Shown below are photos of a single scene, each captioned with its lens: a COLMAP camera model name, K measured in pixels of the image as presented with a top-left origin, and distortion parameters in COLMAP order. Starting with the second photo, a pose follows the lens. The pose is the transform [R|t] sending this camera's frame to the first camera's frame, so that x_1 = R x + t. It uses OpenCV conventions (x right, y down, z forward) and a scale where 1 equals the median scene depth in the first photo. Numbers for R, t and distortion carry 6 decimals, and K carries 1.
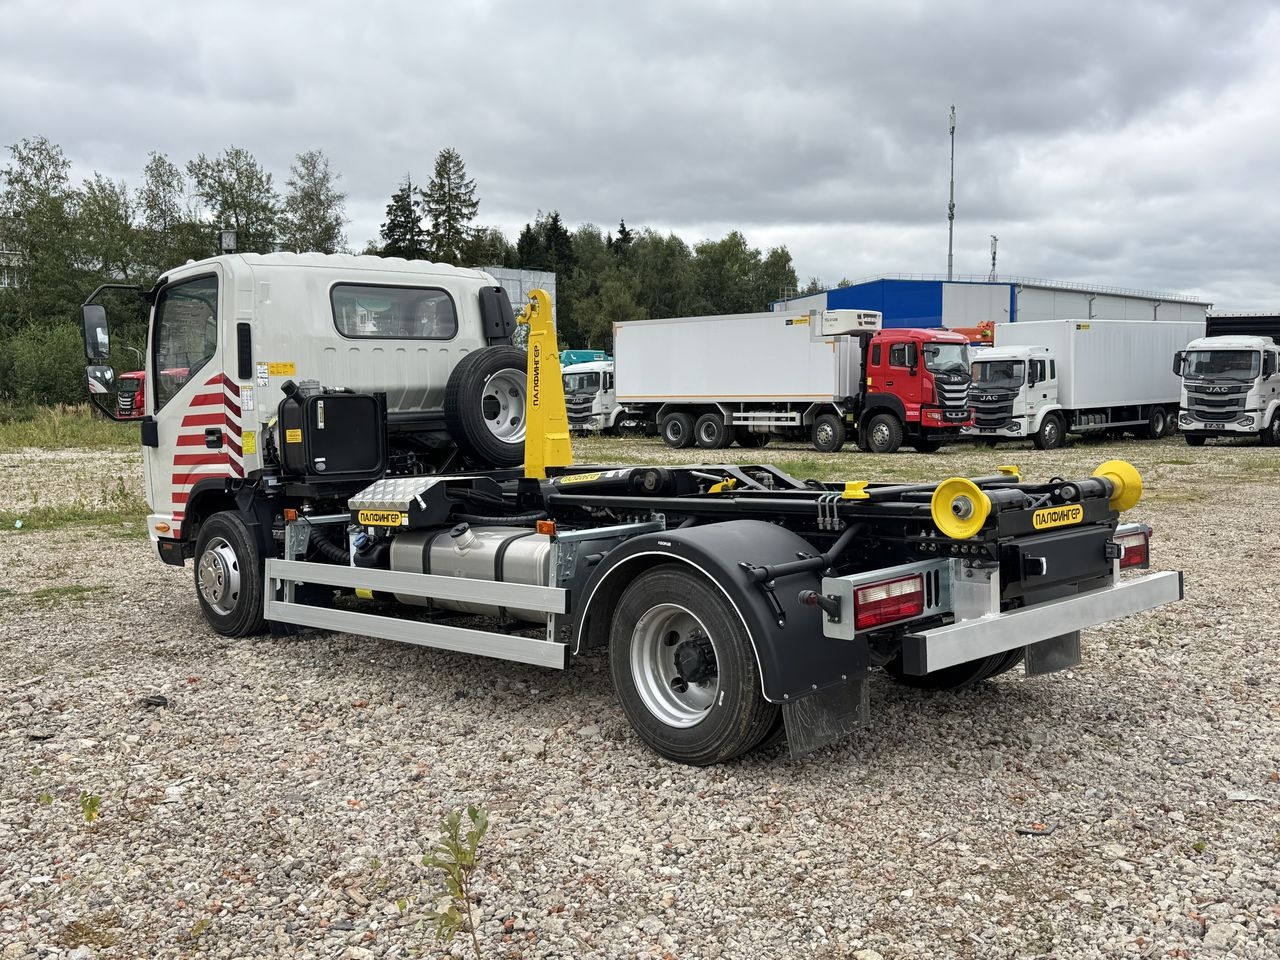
lens RADIAL K [[1297.0, 0, 644.8], [0, 1297.0, 490.6], [0, 0, 1]] dist [0.070900, 0.000000]
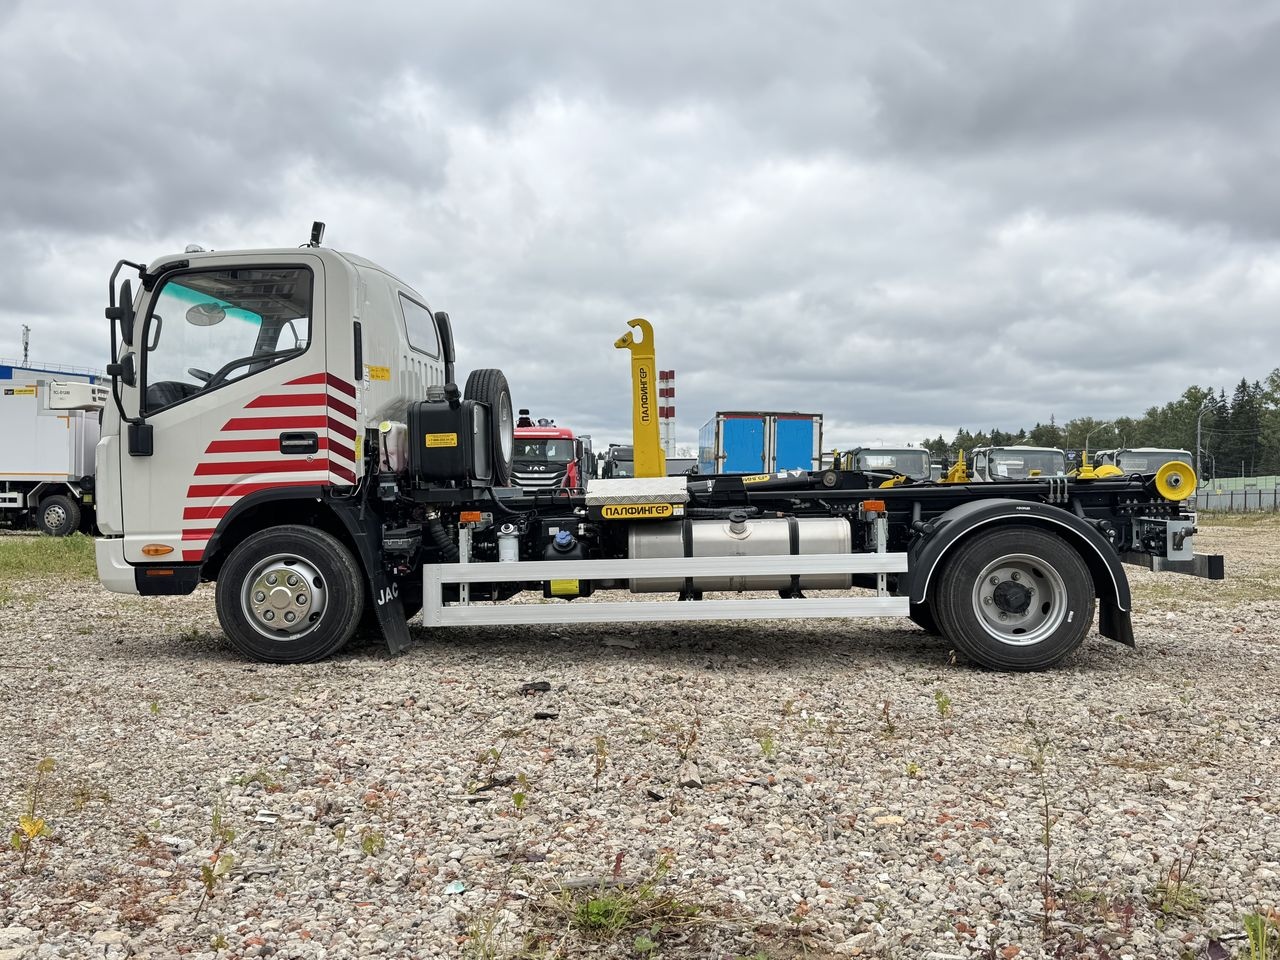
lens RADIAL K [[1297.0, 0, 646.3], [0, 1297.0, 475.0], [0, 0, 1]] dist [0.070900, 0.000000]
pose [[0.719600, 0.026745, 0.693873, -0.779061], [0.038939, 0.996131, -0.078778, 0.062770], [-0.693296, 0.083708, 0.715775, 0.182001]]
